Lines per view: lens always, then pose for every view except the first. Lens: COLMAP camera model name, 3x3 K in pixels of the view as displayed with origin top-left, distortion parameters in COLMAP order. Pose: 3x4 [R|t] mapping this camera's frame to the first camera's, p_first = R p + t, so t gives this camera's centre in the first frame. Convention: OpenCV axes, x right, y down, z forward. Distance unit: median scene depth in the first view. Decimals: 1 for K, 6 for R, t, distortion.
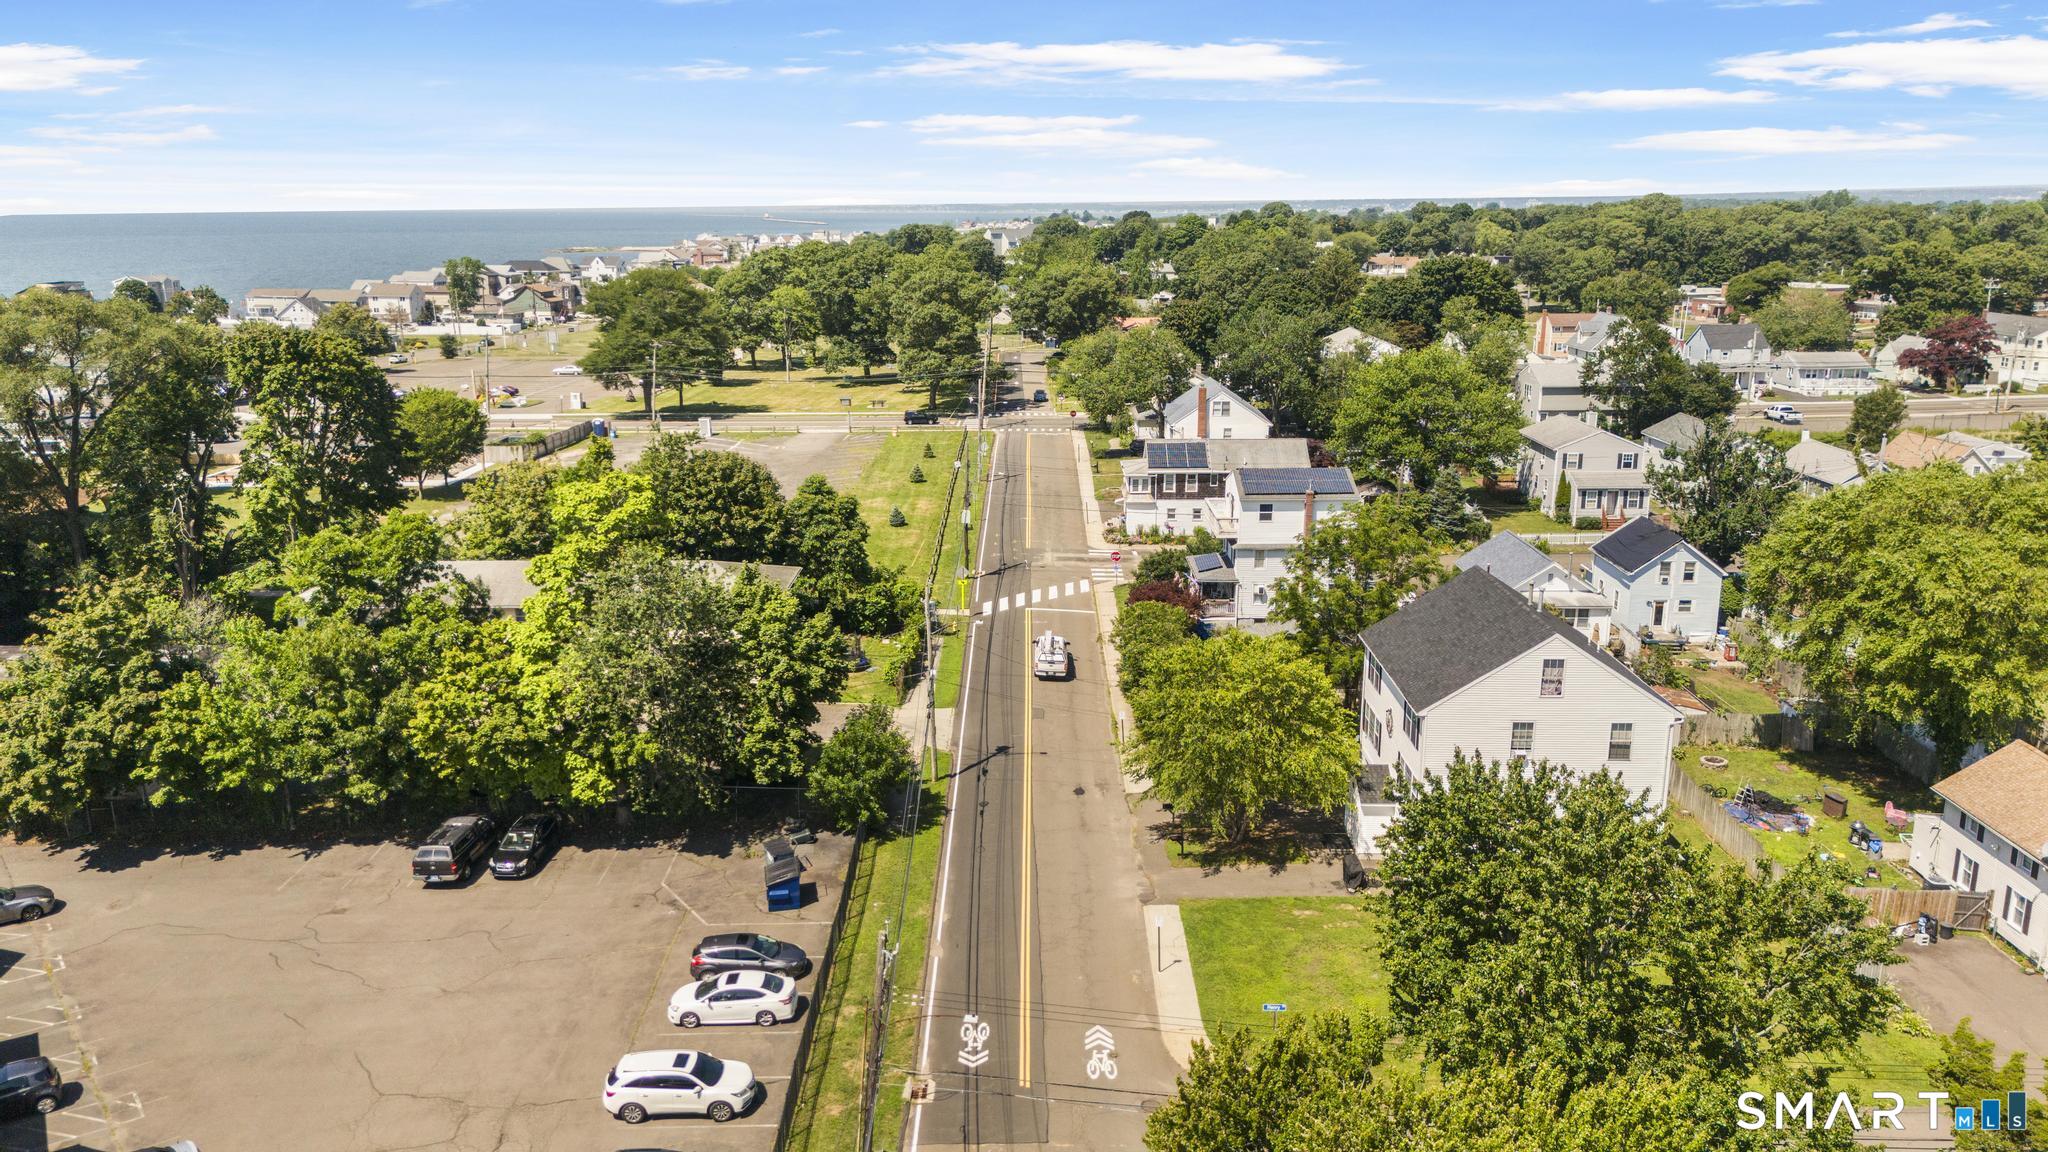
lens RADIAL K [[1513.3, 0, 1018.0], [0, 1513.3, 581.9], [0, 0, 1]] dist [0.081138, -0.084508]
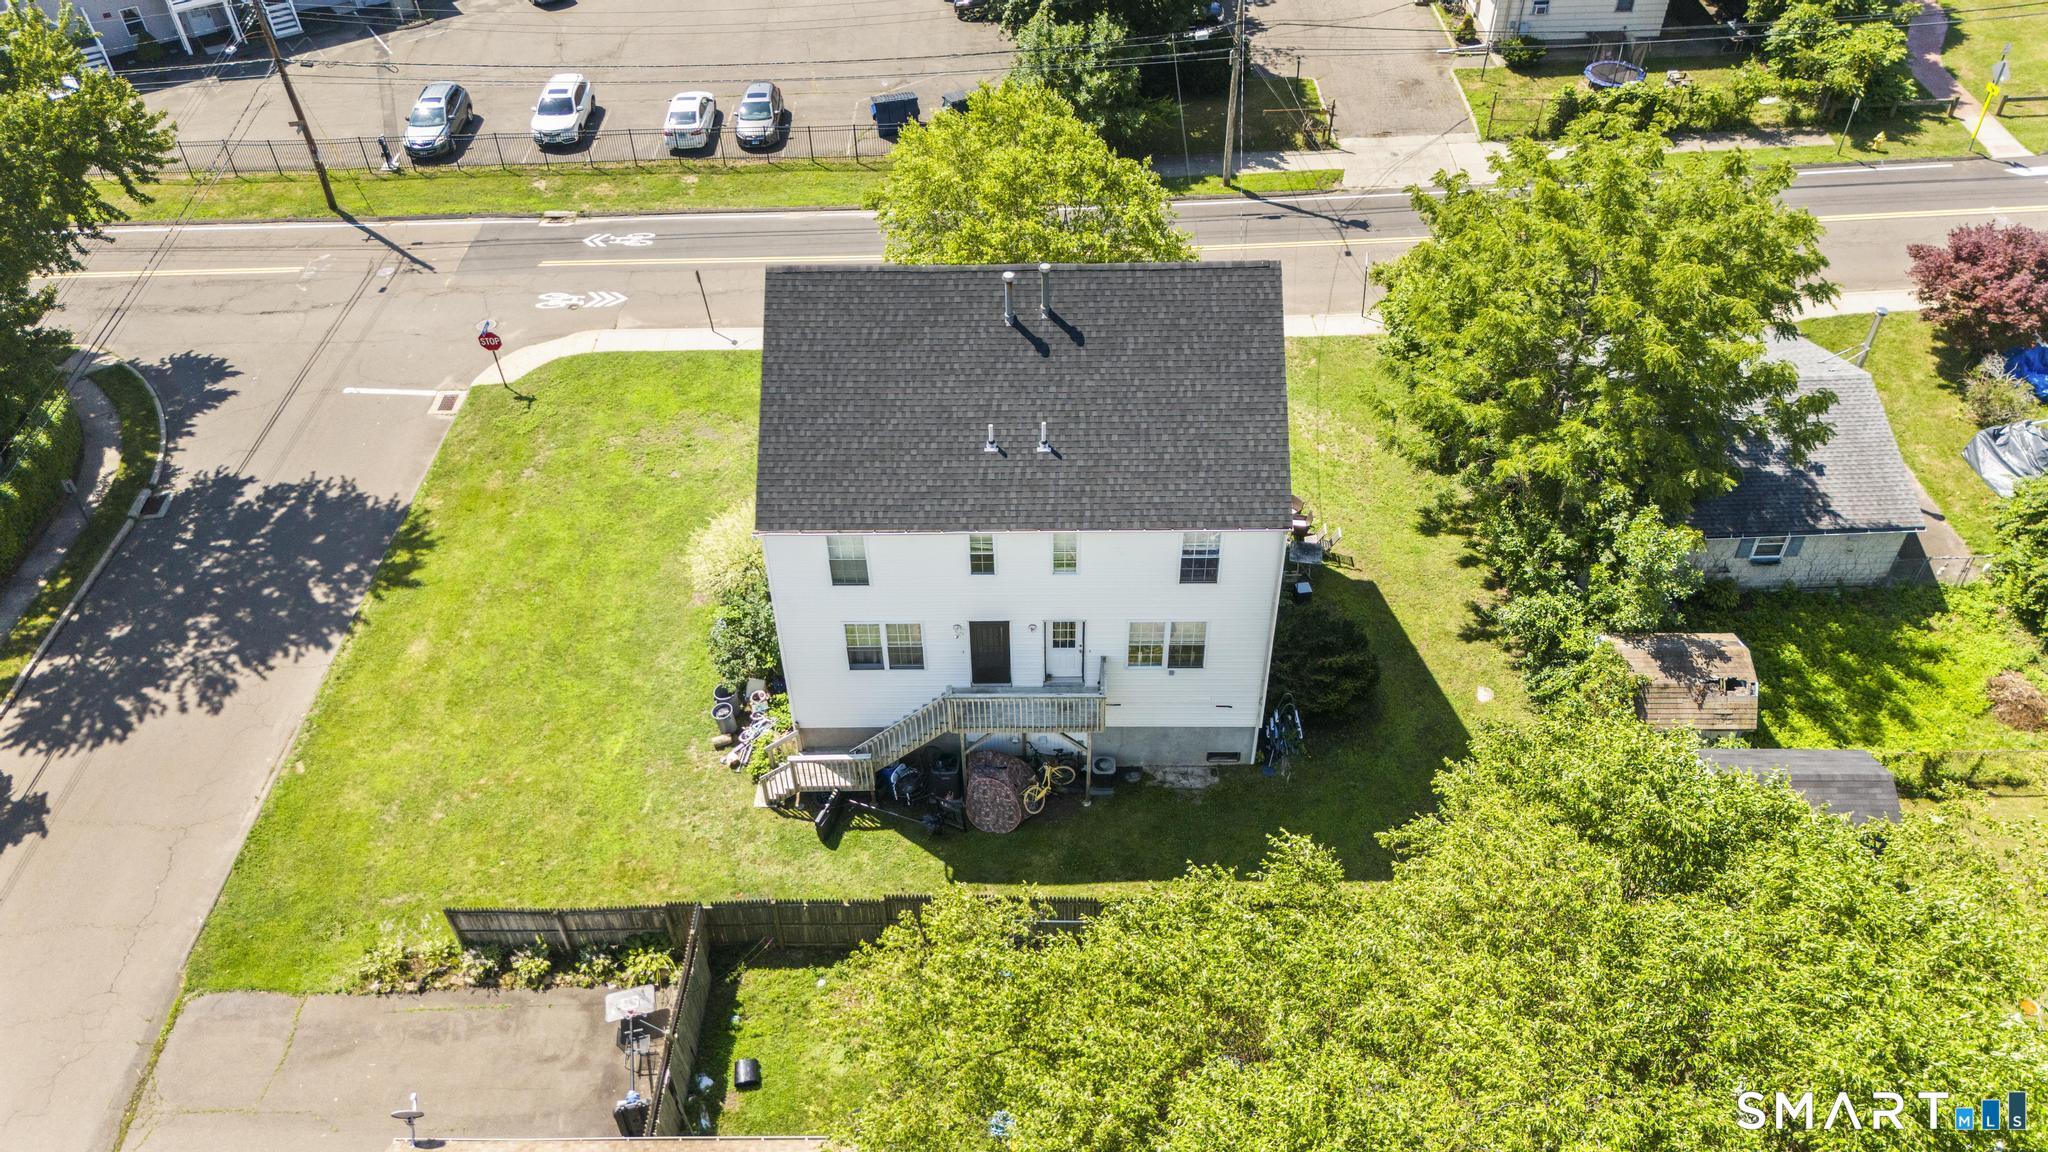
lens RADIAL K [[1513.3, 0, 1018.0], [0, 1513.3, 581.9], [0, 0, 1]] dist [0.081138, -0.084508]
pose [[0.007883, 0.676265, -0.736616, 0.533200], [-0.221421, 0.719534, 0.658213, -0.174013], [0.975147, 0.157913, 0.155411, 0.637257]]
